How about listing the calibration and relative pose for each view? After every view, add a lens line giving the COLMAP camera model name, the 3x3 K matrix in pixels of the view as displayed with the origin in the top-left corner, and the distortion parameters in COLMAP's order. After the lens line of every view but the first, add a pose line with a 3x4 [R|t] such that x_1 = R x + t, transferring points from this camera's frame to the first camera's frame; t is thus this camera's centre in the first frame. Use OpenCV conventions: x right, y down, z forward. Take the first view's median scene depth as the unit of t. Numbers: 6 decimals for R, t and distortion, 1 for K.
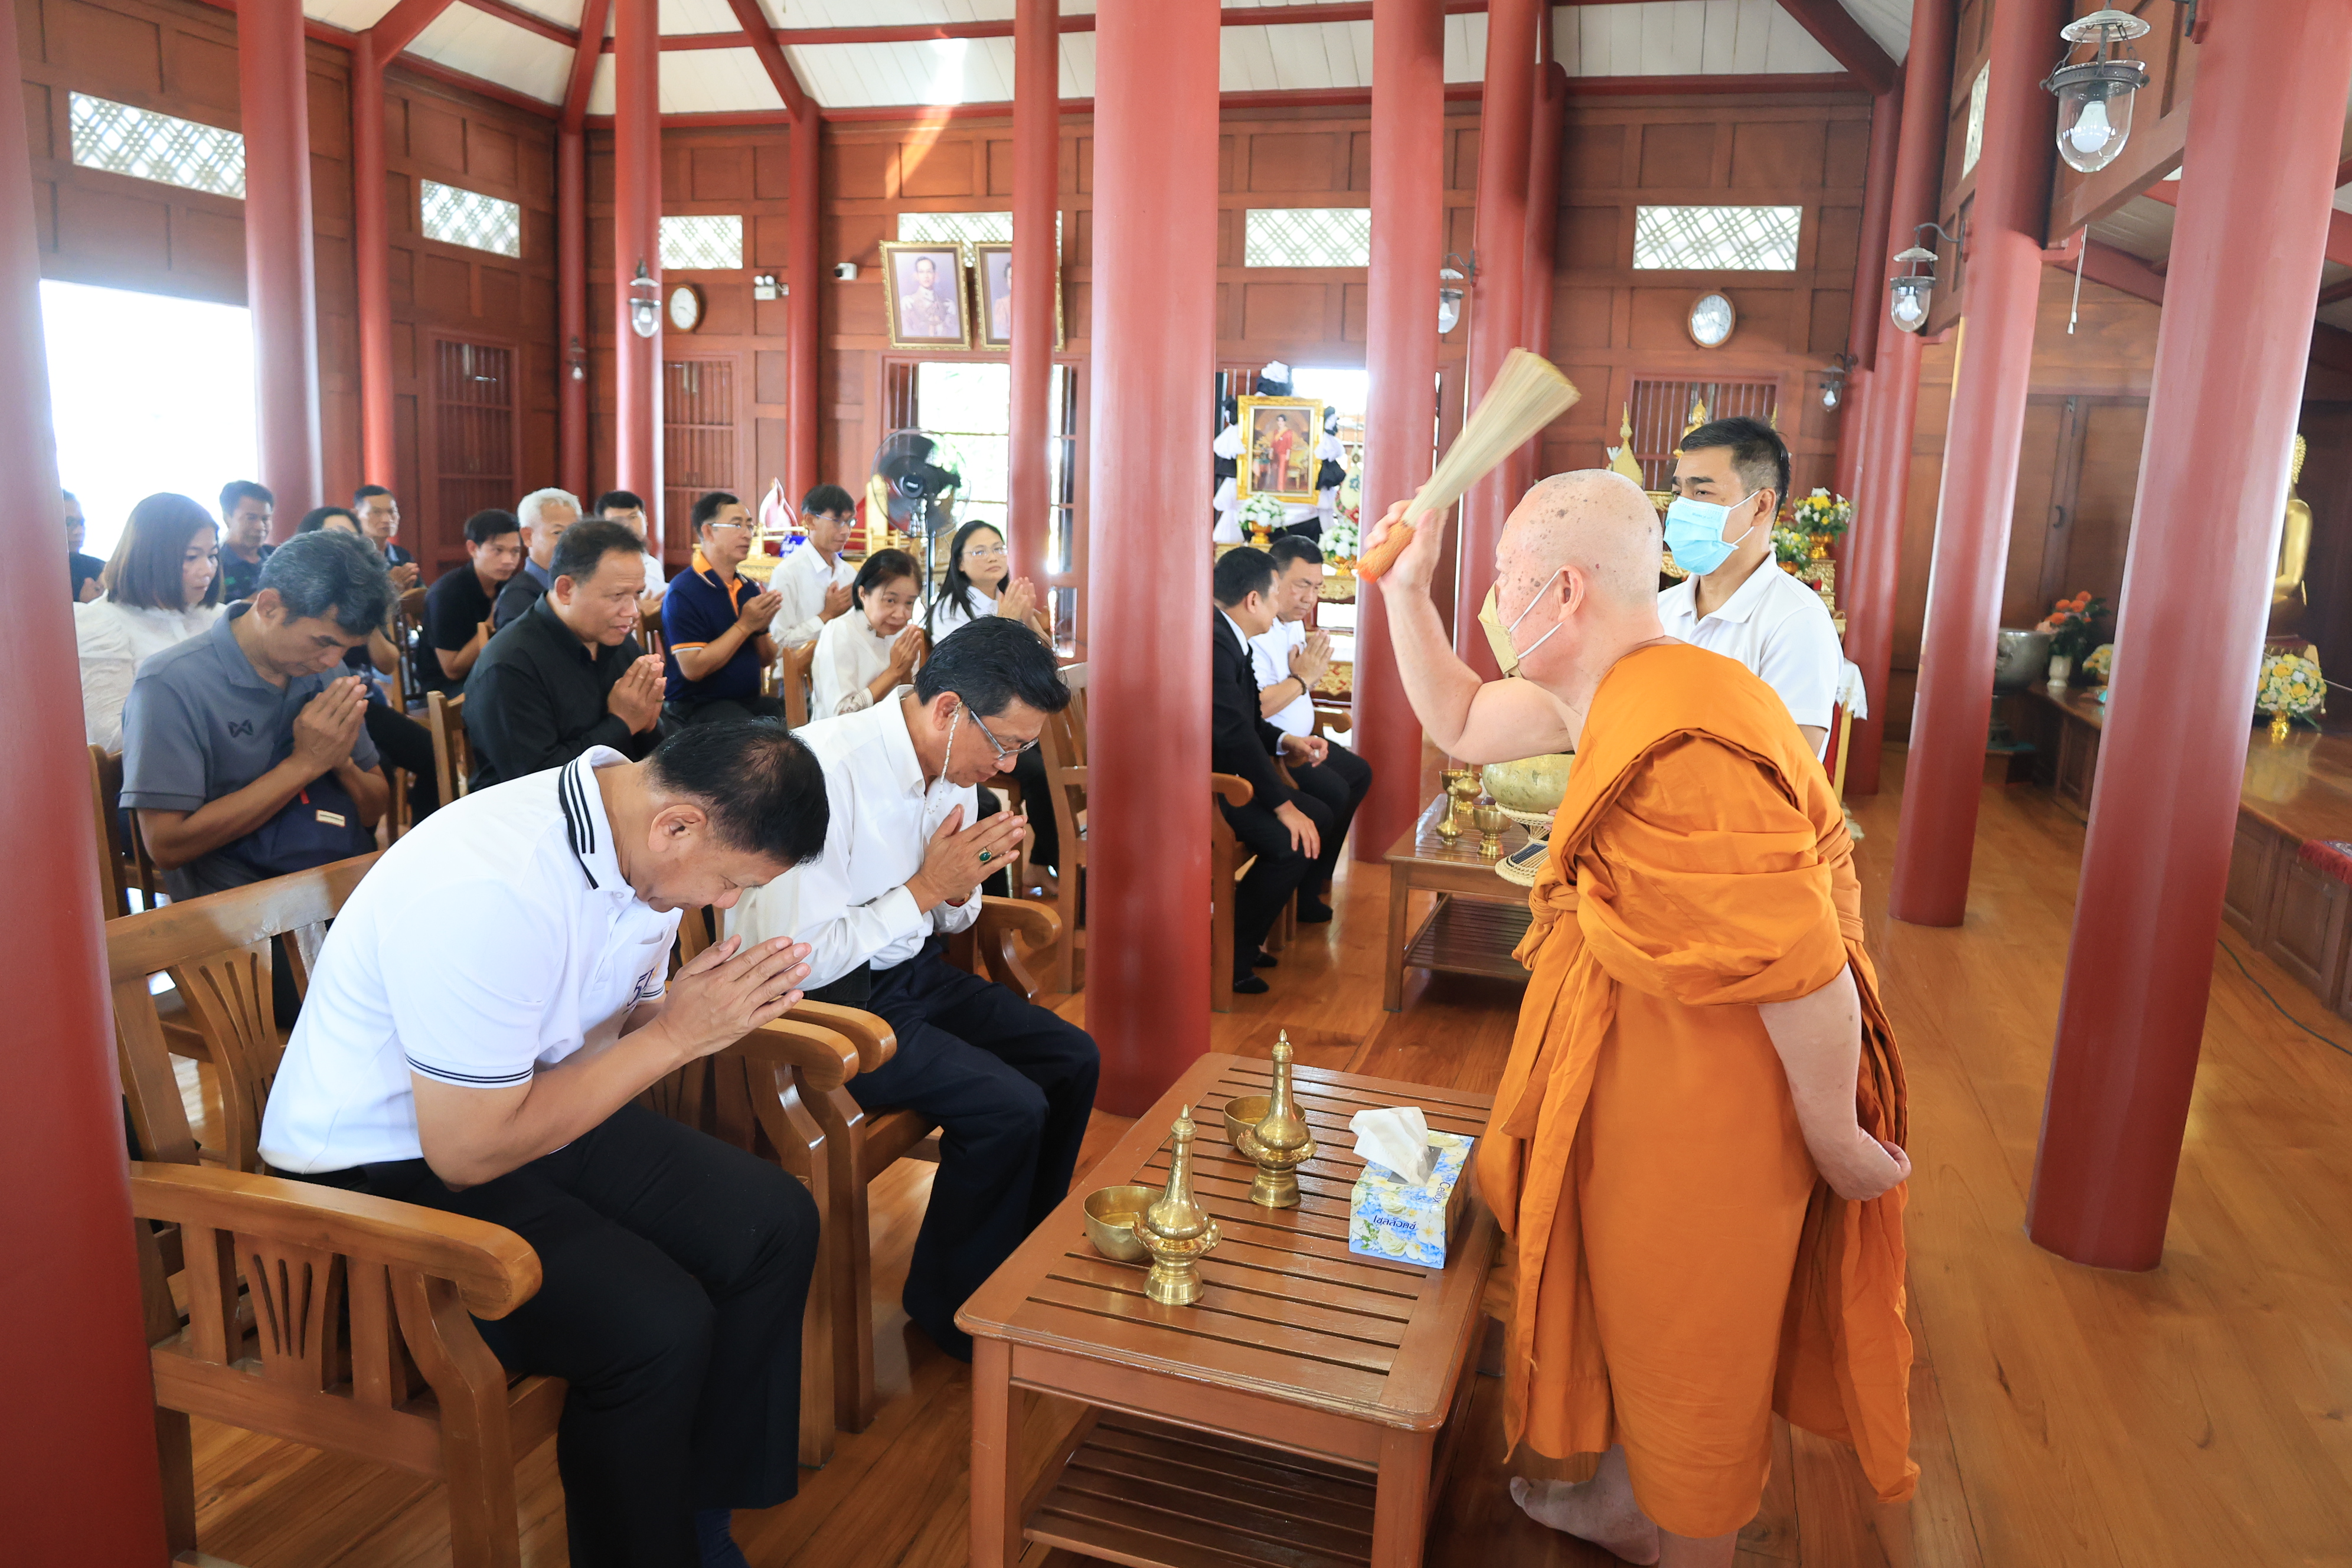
lens RADIAL K [[1625.4, 0, 1169.8], [0, 1625.4, 788.2], [0, 0, 1]] dist [-0.020066, 0.008277]
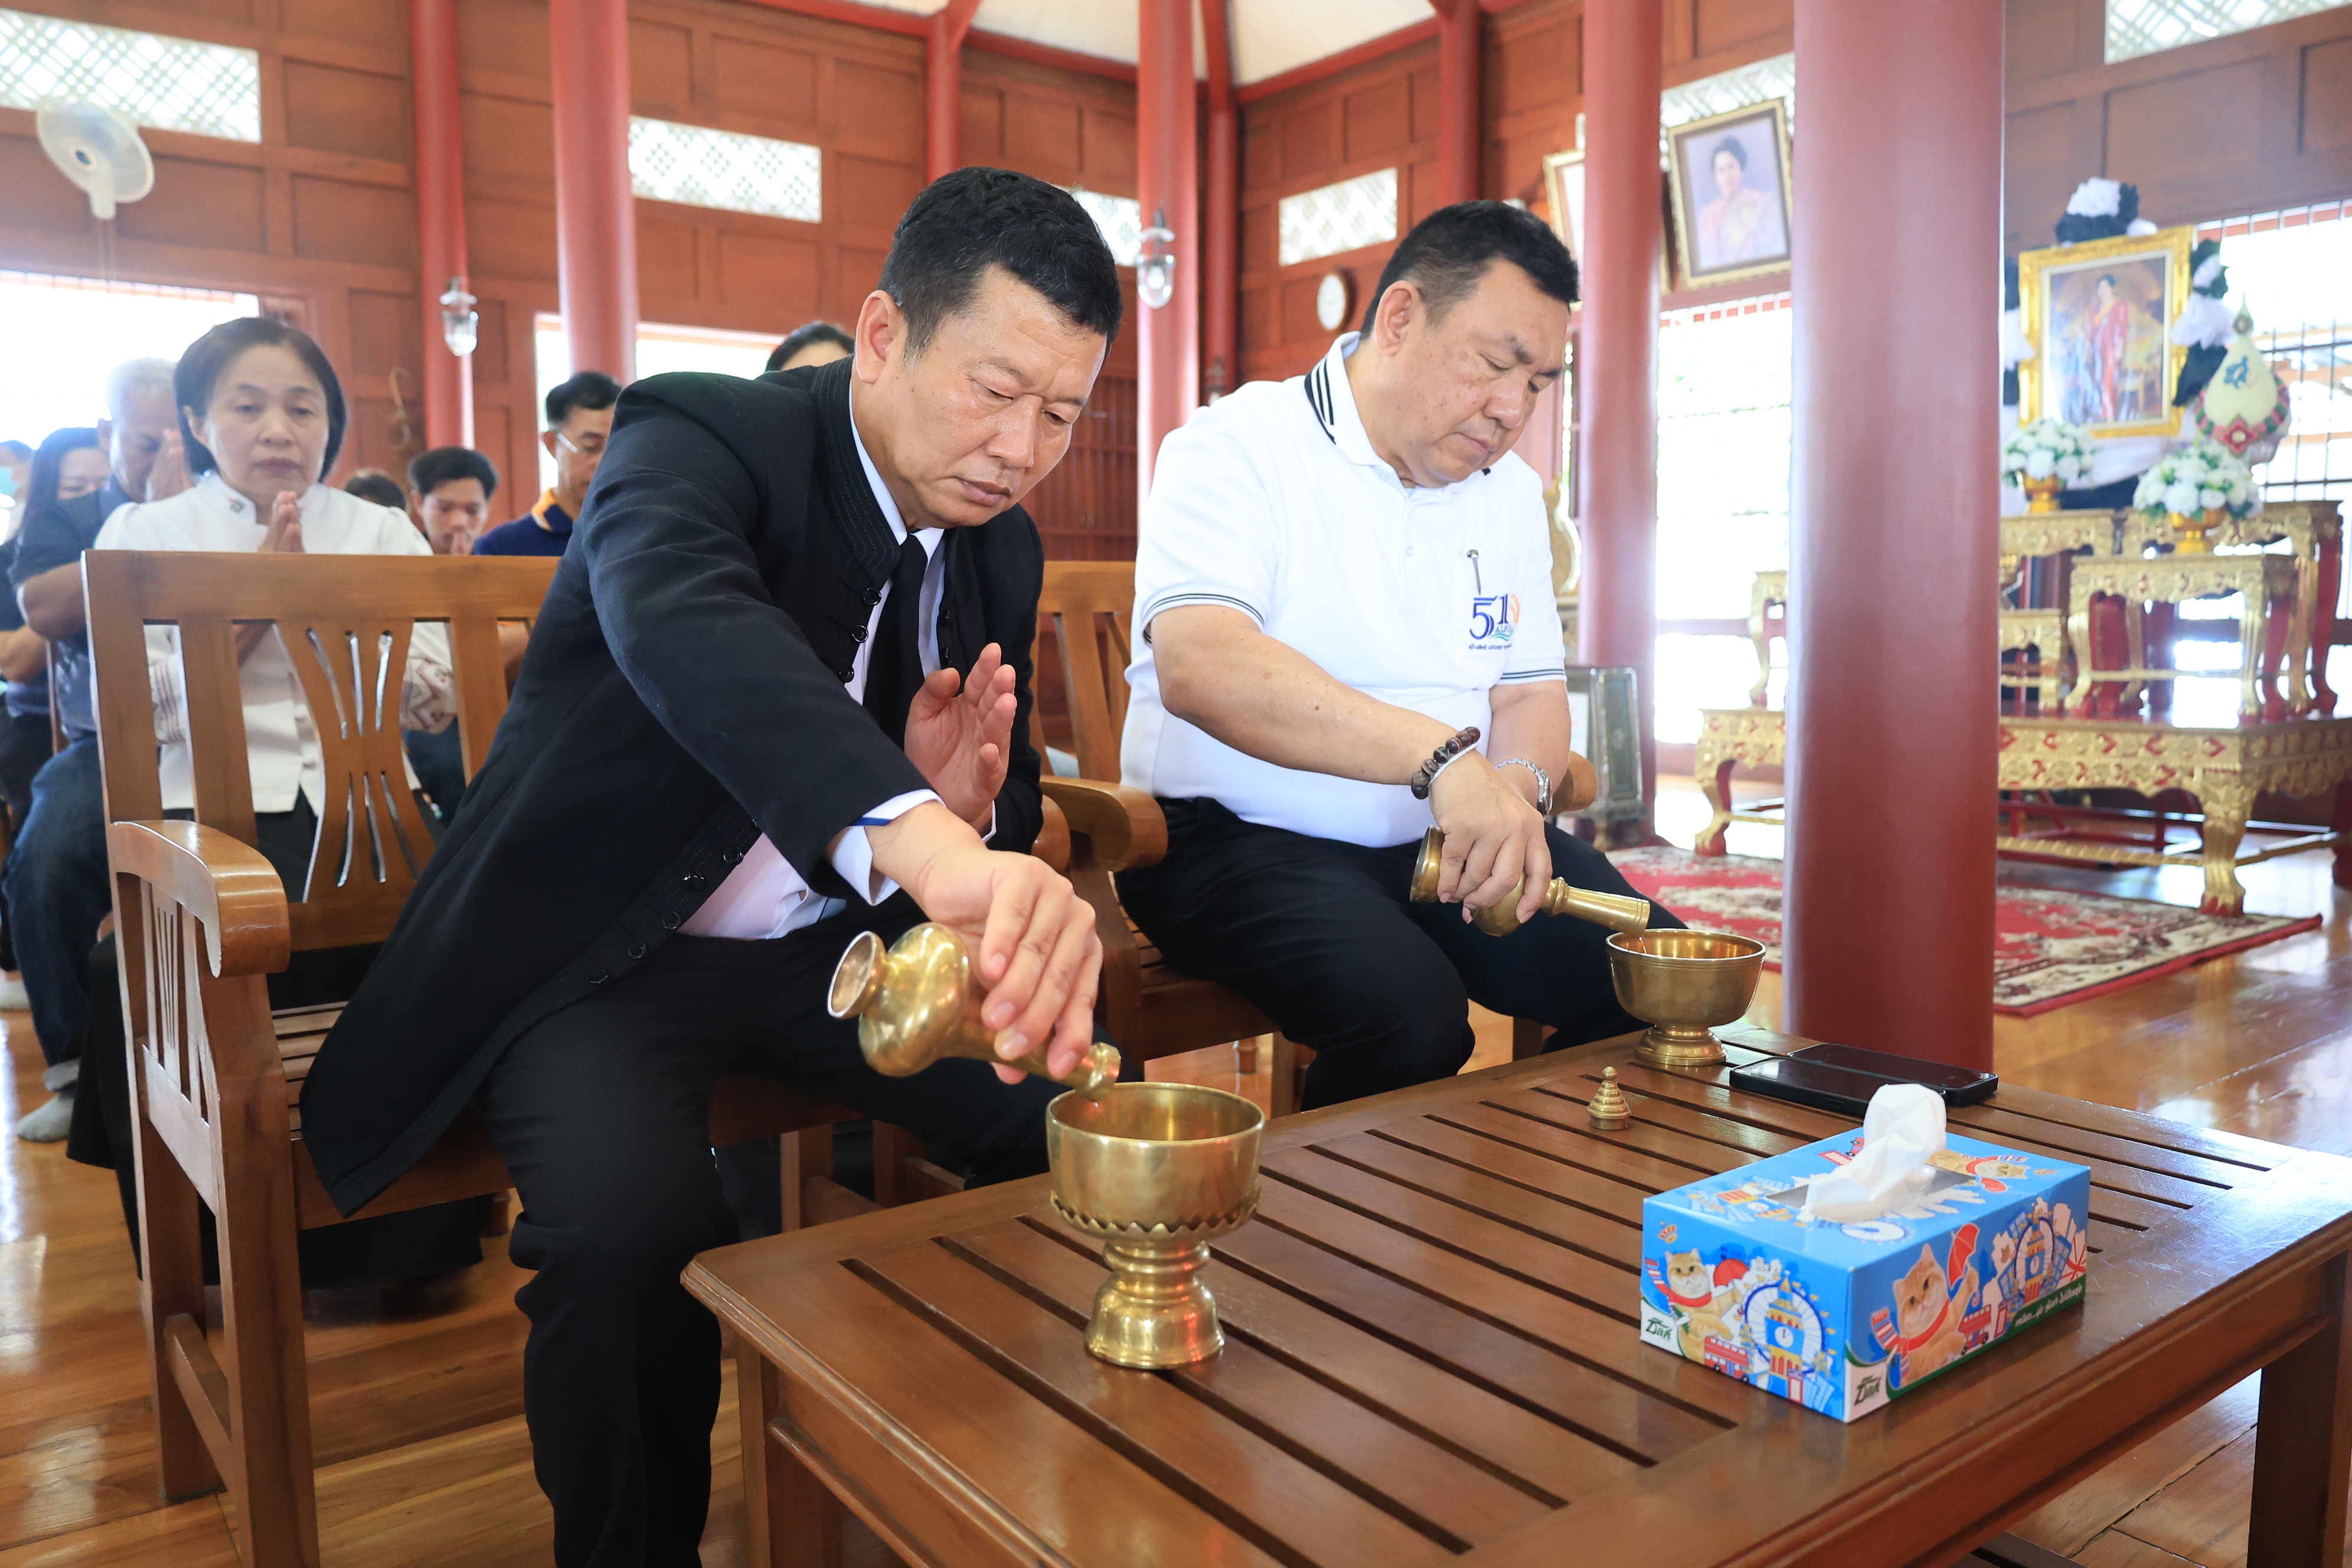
lens RADIAL K [[1718.1, 0, 1176.5], [0, 1718.1, 777.0], [0, 0, 1]] dist [-0.007791, -0.001776]
pose [[0.818222, 0.015158, -0.574702, 0.130454], [-0.069958, 0.994849, -0.073362, -0.005389], [0.570630, 0.100231, 0.815068, 0.353663]]
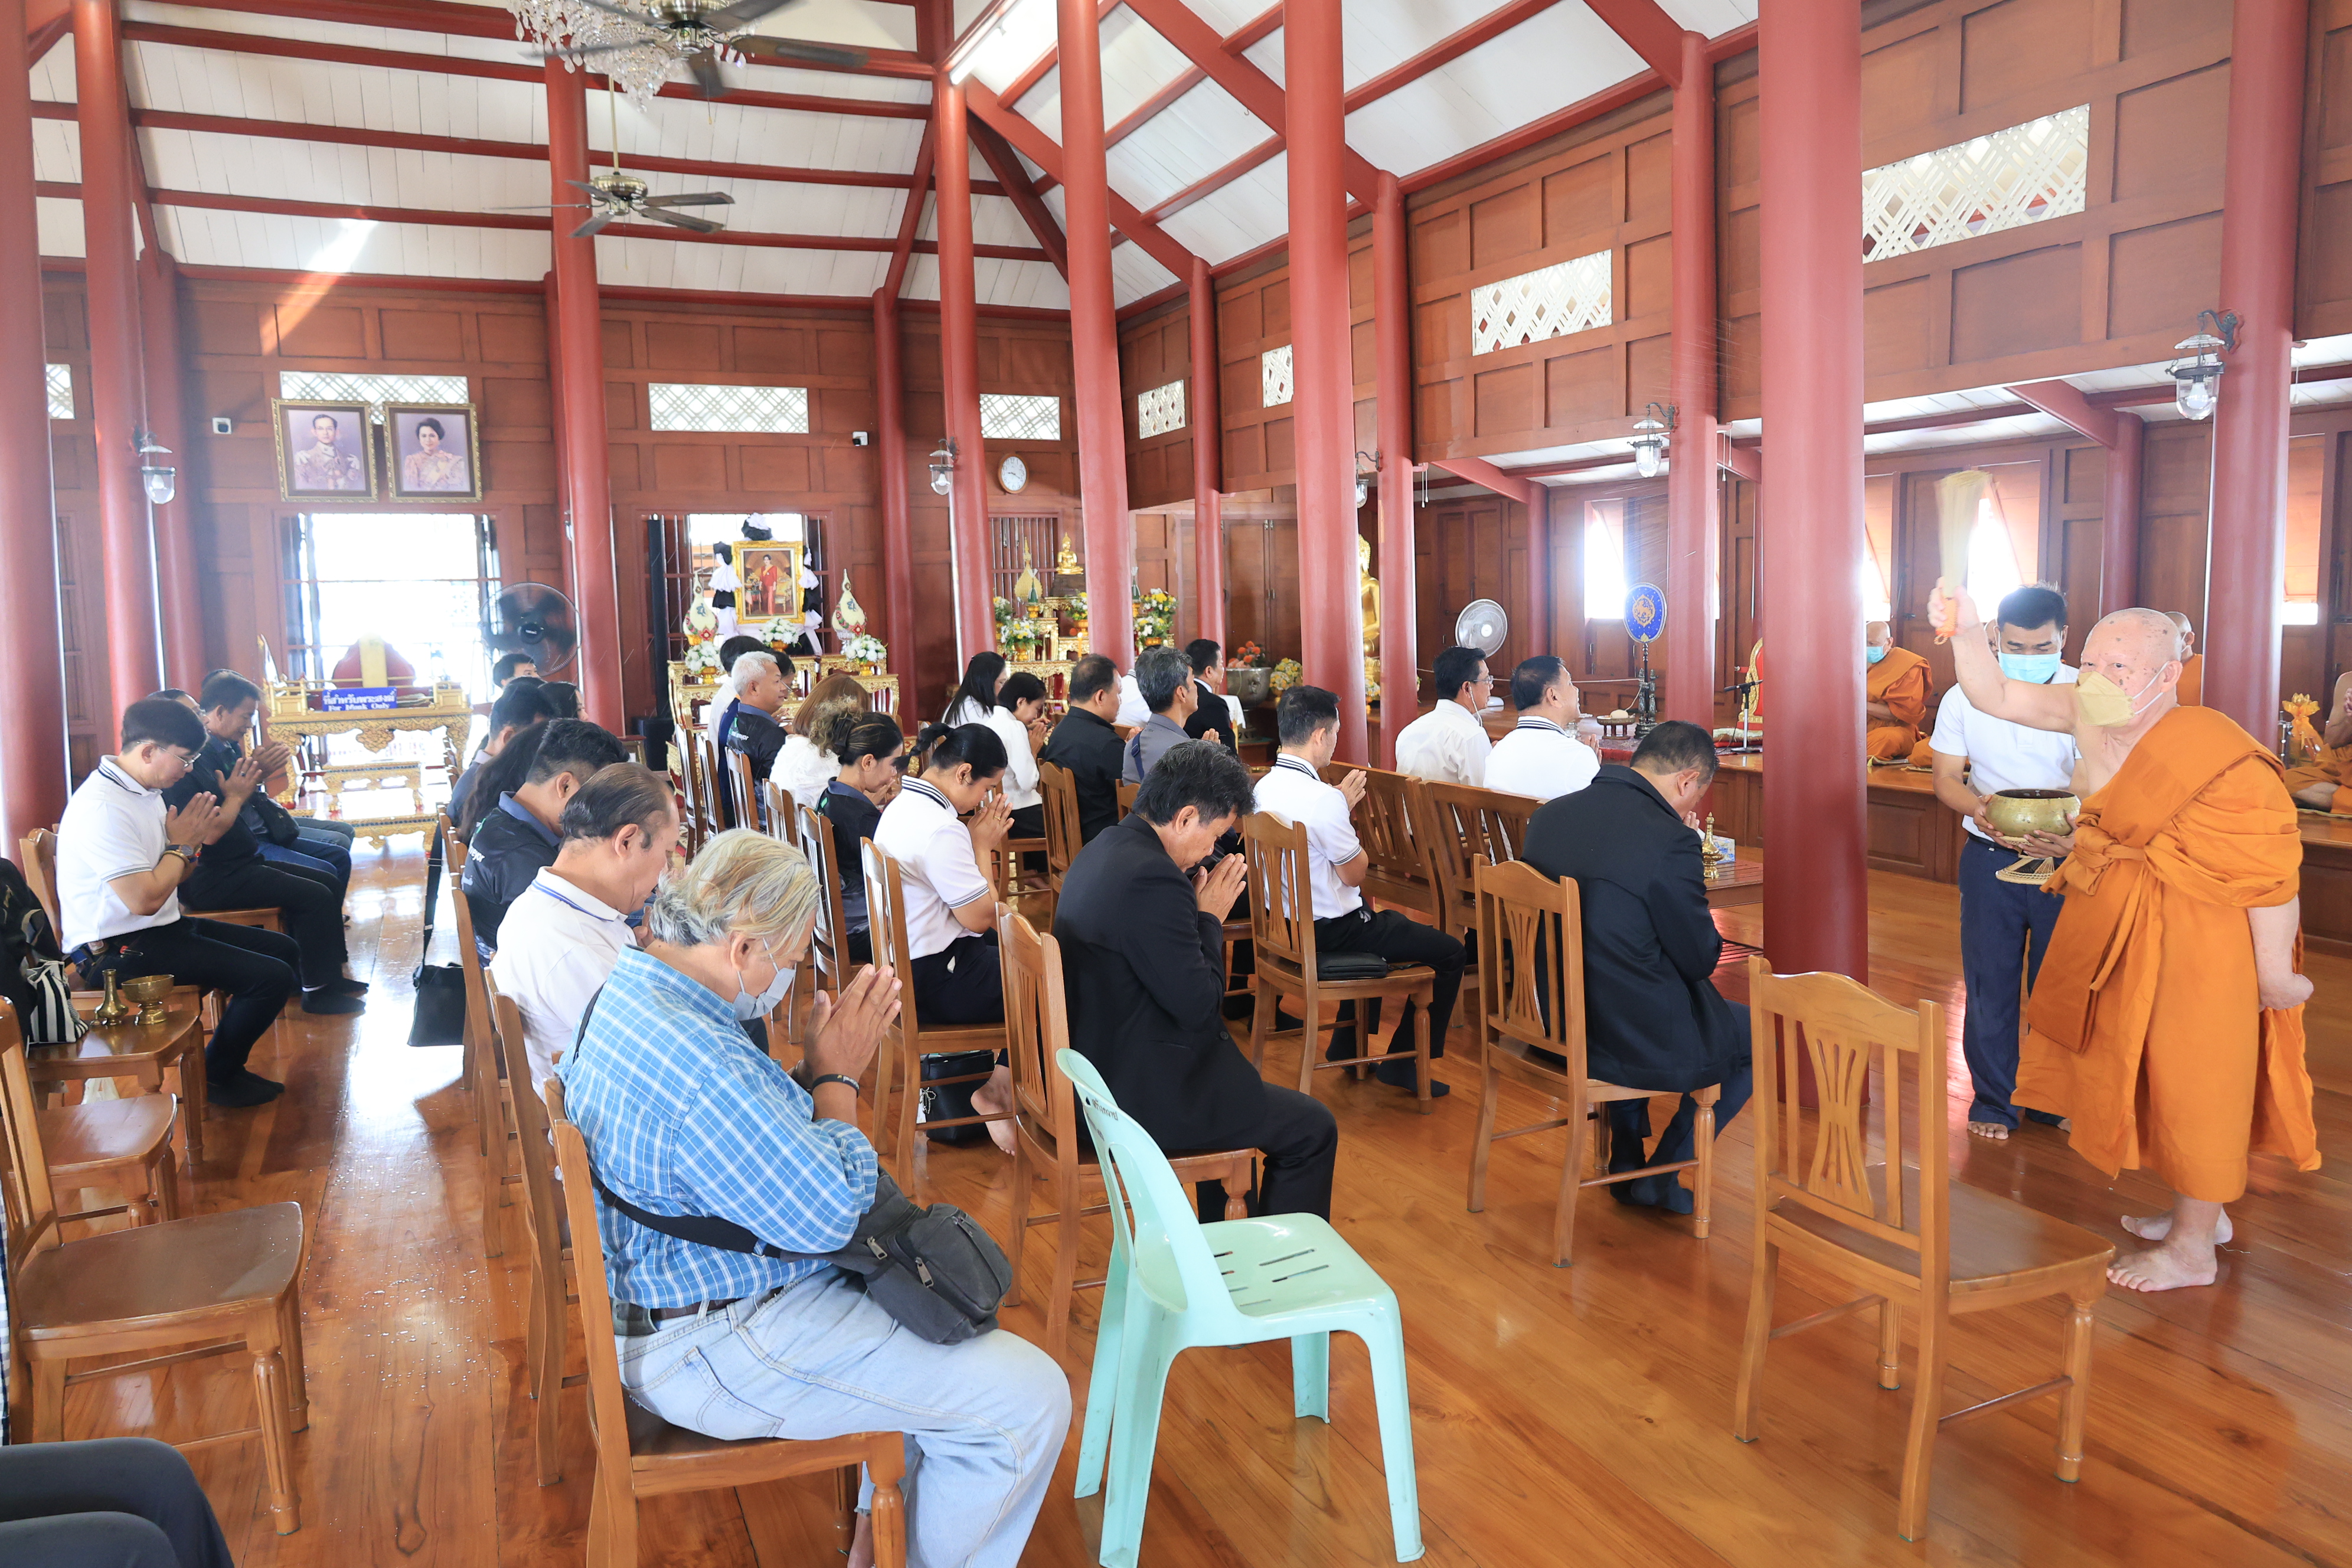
lens RADIAL K [[1625.4, 0, 1171.8], [0, 1625.4, 776.7], [0, 0, 1]] dist [-0.020066, 0.008277]
pose [[0.731659, -0.134412, 0.668288, -0.508323], [0.172361, 0.984989, 0.009405, -0.017384], [-0.659520, 0.108306, 0.743843, -0.107409]]
